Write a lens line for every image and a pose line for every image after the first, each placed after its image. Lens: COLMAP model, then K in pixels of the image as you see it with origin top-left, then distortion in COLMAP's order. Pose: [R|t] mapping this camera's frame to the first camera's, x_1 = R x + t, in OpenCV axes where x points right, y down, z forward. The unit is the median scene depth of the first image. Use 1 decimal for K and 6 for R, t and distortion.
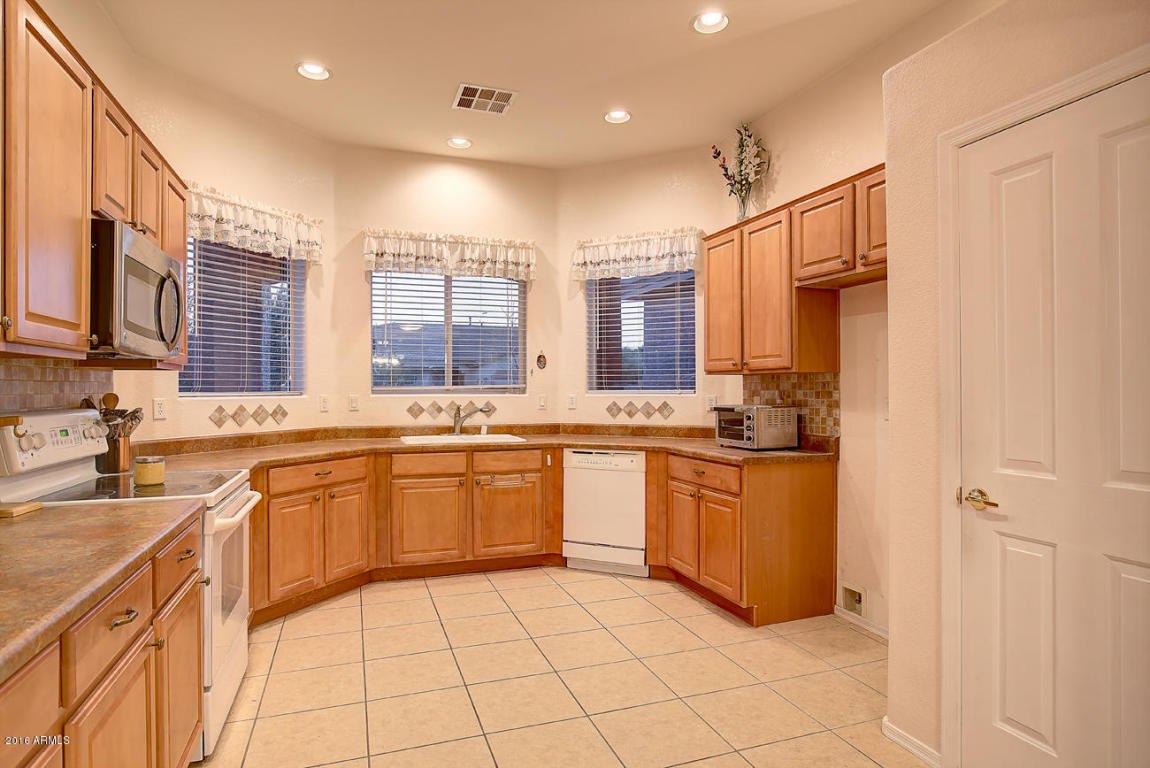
lens RADIAL K [[636.9, 0, 639.4], [0, 636.9, 387.6], [0, 0, 1]] dist [-0.020642, 0.004911]
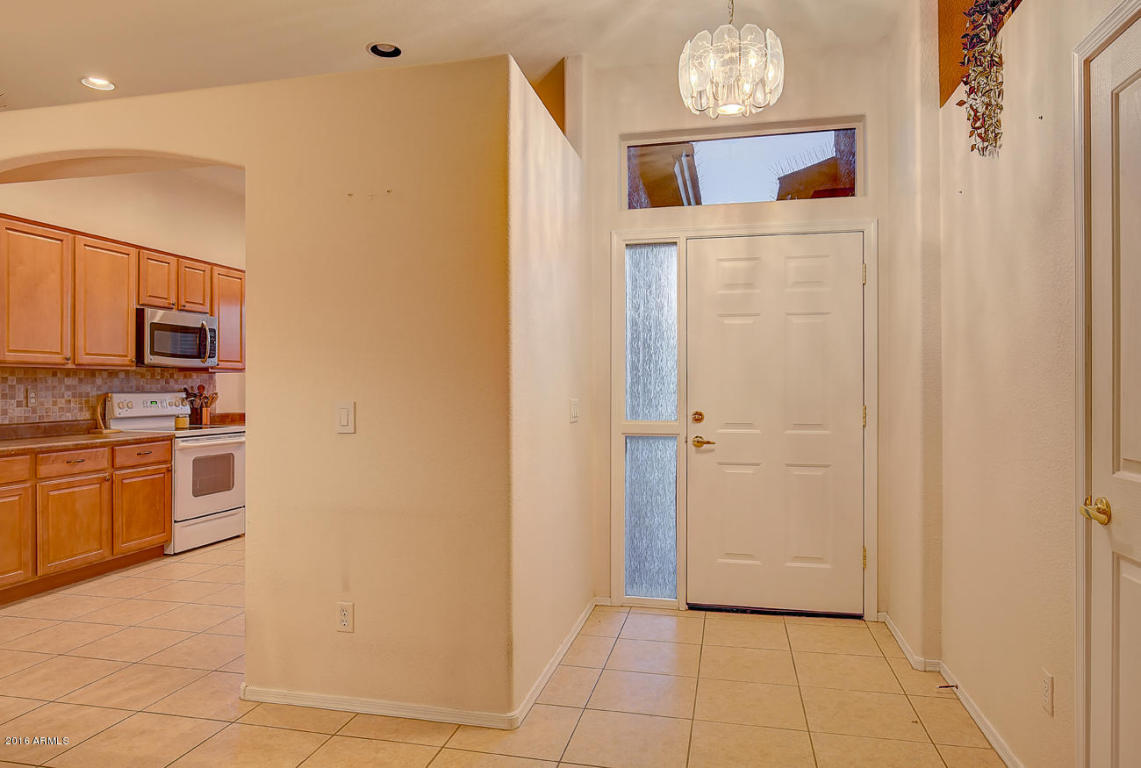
lens RADIAL K [[726.2, 0, 591.6], [0, 726.2, 382.8], [0, 0, 1]] dist [-0.019619, 0.001596]
pose [[0.844181, -0.001839, -0.536056, 0.905124], [0.000529, 0.999996, -0.002598, 0.005781], [0.536059, 0.001910, 0.844179, -0.157599]]
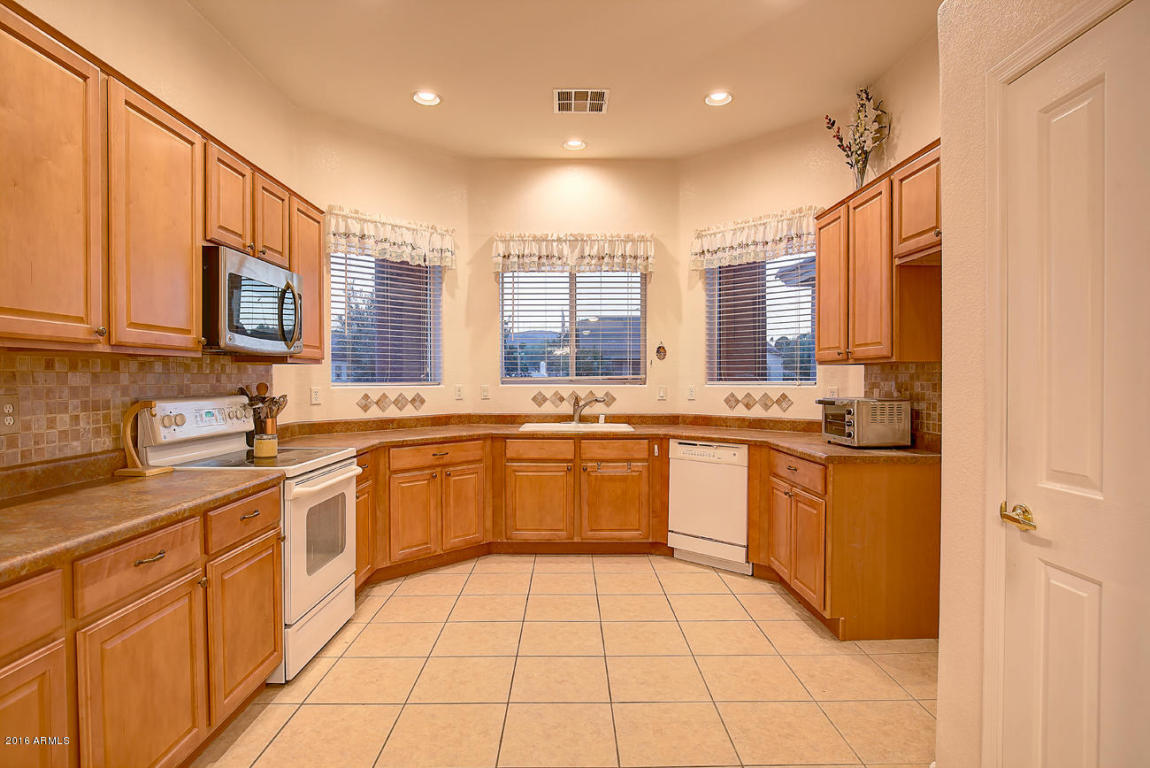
lens RADIAL K [[636.9, 0, 615.6], [0, 636.9, 387.9], [0, 0, 1]] dist [-0.020642, 0.004911]
pose [[0.942183, 0.006288, -0.335039, 0.158647], [-0.000903, 0.999868, 0.016225, -0.001633], [0.335097, -0.014985, 0.942065, 0.032218]]
